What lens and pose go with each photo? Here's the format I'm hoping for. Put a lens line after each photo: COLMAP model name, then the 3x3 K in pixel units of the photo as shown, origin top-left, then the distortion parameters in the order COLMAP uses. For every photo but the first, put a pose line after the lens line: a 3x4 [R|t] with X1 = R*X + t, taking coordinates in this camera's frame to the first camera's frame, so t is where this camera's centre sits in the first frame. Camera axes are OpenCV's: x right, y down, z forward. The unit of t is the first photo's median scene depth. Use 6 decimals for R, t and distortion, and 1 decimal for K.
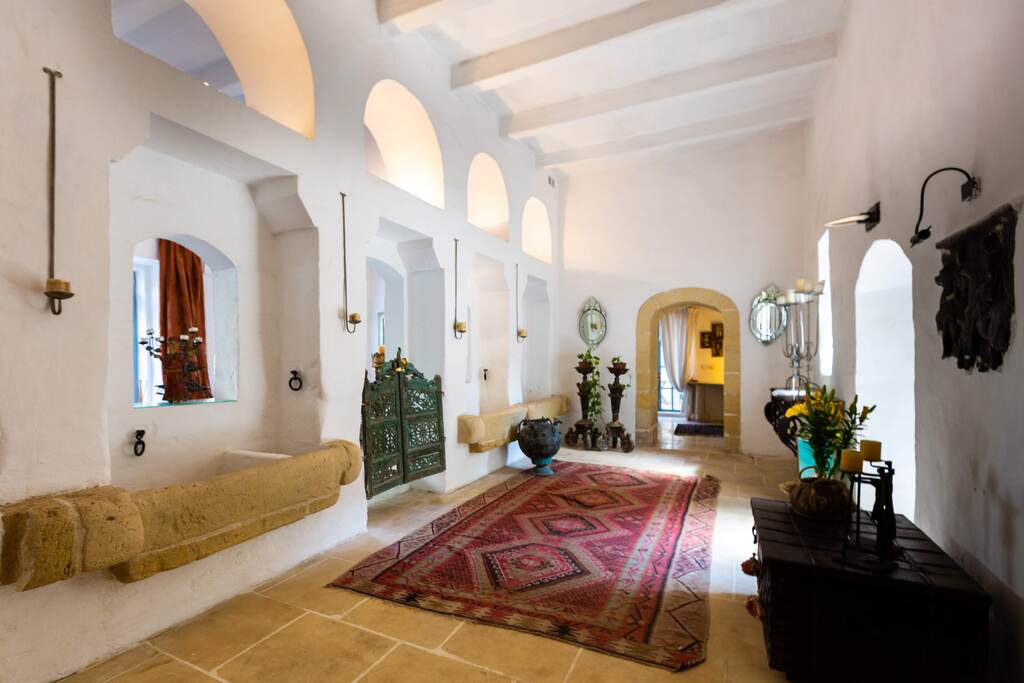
lens RADIAL K [[464.9, 0, 510.7], [0, 464.9, 352.7], [0, 0, 1]] dist [0.004282, -0.001580]
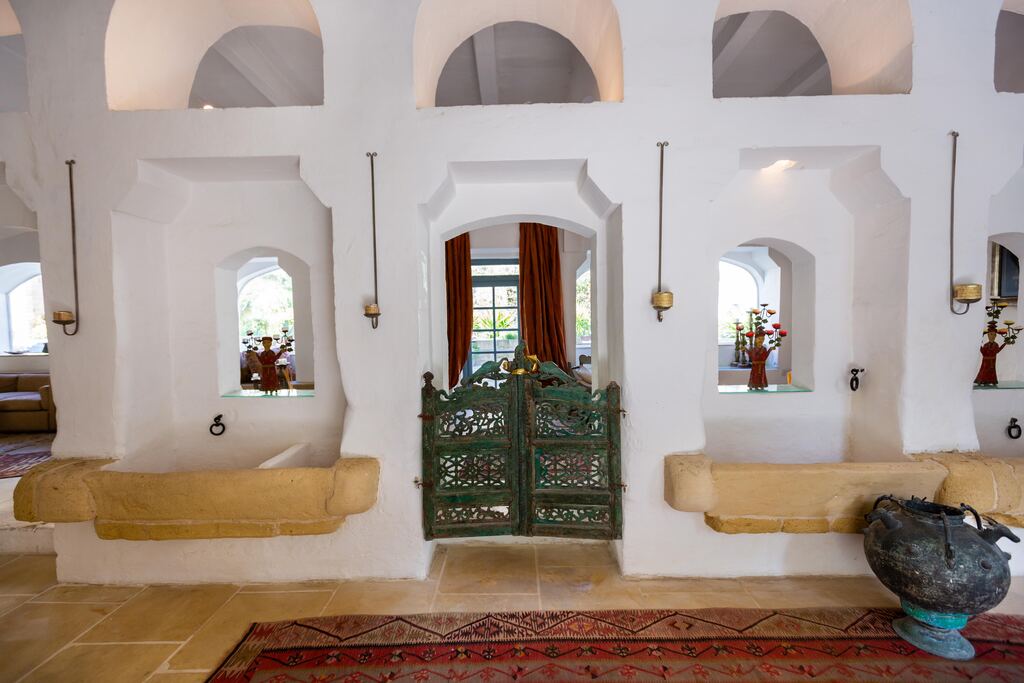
lens RADIAL K [[464.9, 0, 513.5], [0, 464.9, 335.3], [0, 0, 1]] dist [0.004282, -0.001580]
pose [[0.420538, 0.032083, -0.906707, 0.377274], [0.022582, 0.998695, 0.045811, -0.048757], [0.906994, -0.039741, 0.419265, 0.691217]]
